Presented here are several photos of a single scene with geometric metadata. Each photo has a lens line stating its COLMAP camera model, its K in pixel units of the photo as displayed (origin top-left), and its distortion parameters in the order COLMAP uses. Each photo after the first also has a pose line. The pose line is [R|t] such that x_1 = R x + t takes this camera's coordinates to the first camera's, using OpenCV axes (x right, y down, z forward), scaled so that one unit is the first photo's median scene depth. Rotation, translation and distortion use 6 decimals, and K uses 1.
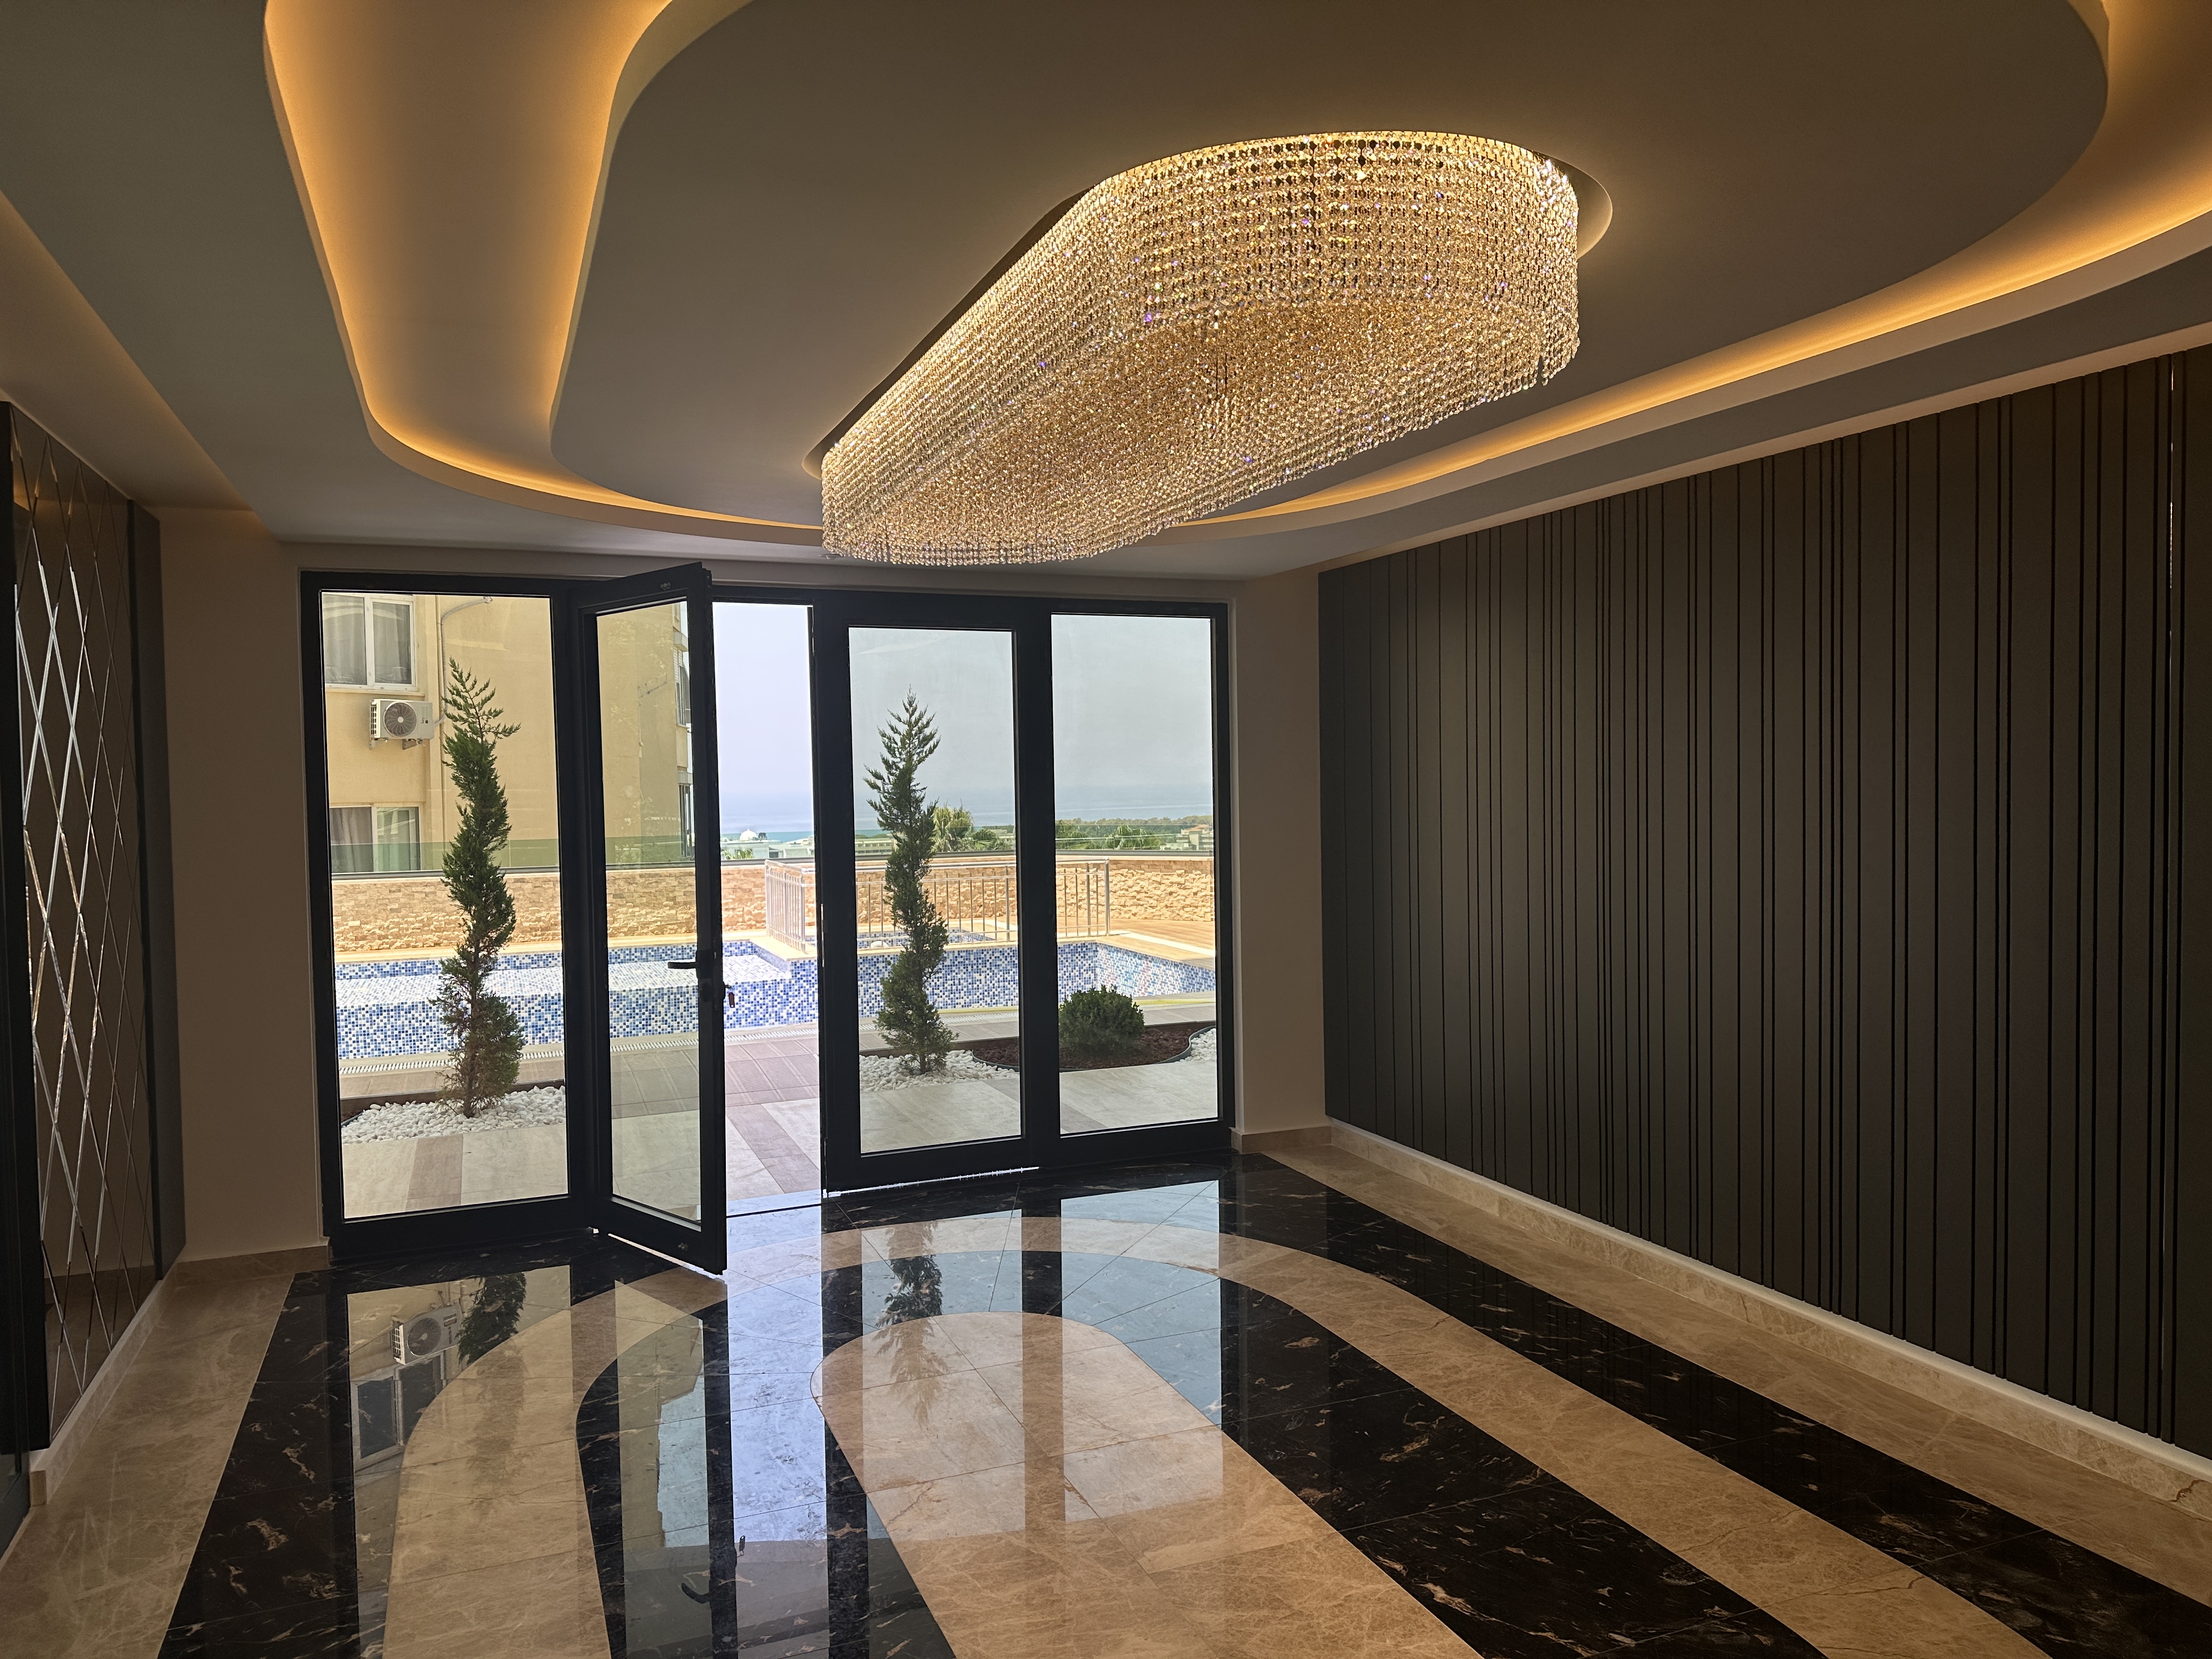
lens RADIAL K [[1560.9, 0, 1106.0], [0, 1560.9, 829.5], [0, 0, 1]] dist [0.036644, 0.000197]
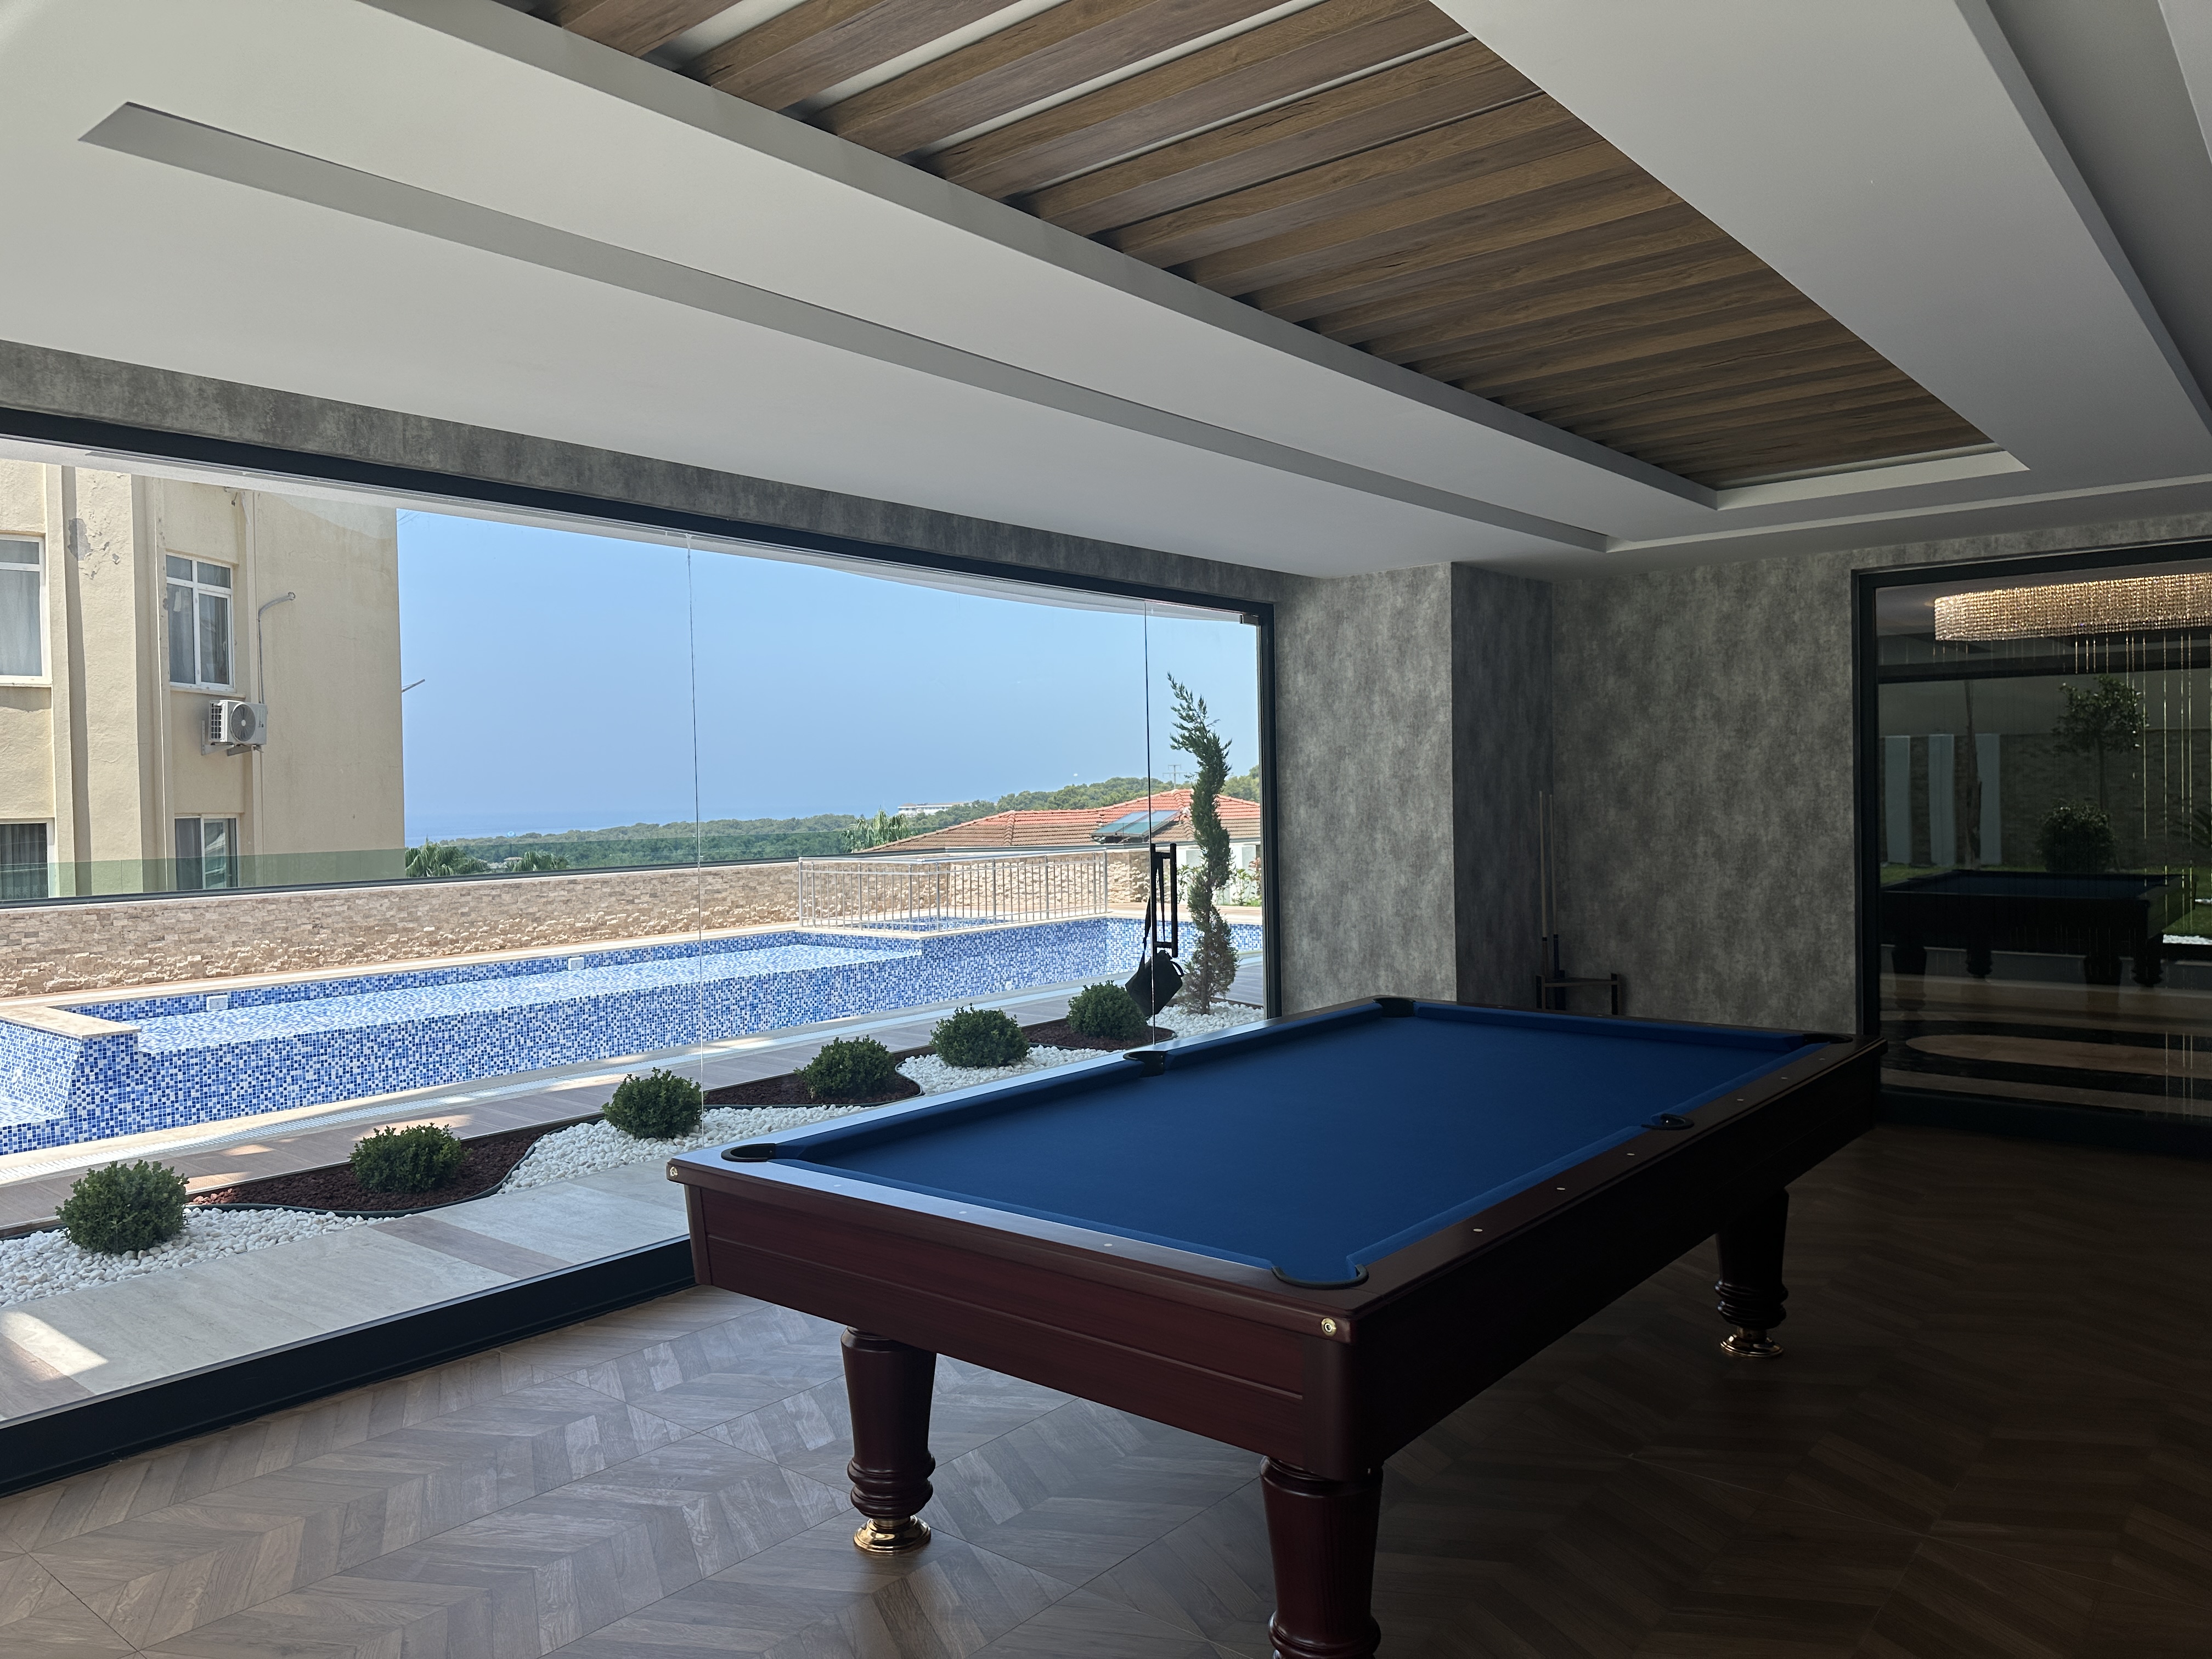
lens RADIAL K [[1560.9, 0, 1106.0], [0, 1560.9, 829.5], [0, 0, 1]] dist [0.036644, 0.000197]
pose [[0.879788, -0.013713, 0.475169, -0.563485], [0.024452, 0.999566, -0.016426, 0.024388], [-0.474738, 0.026070, 0.879741, -0.053486]]
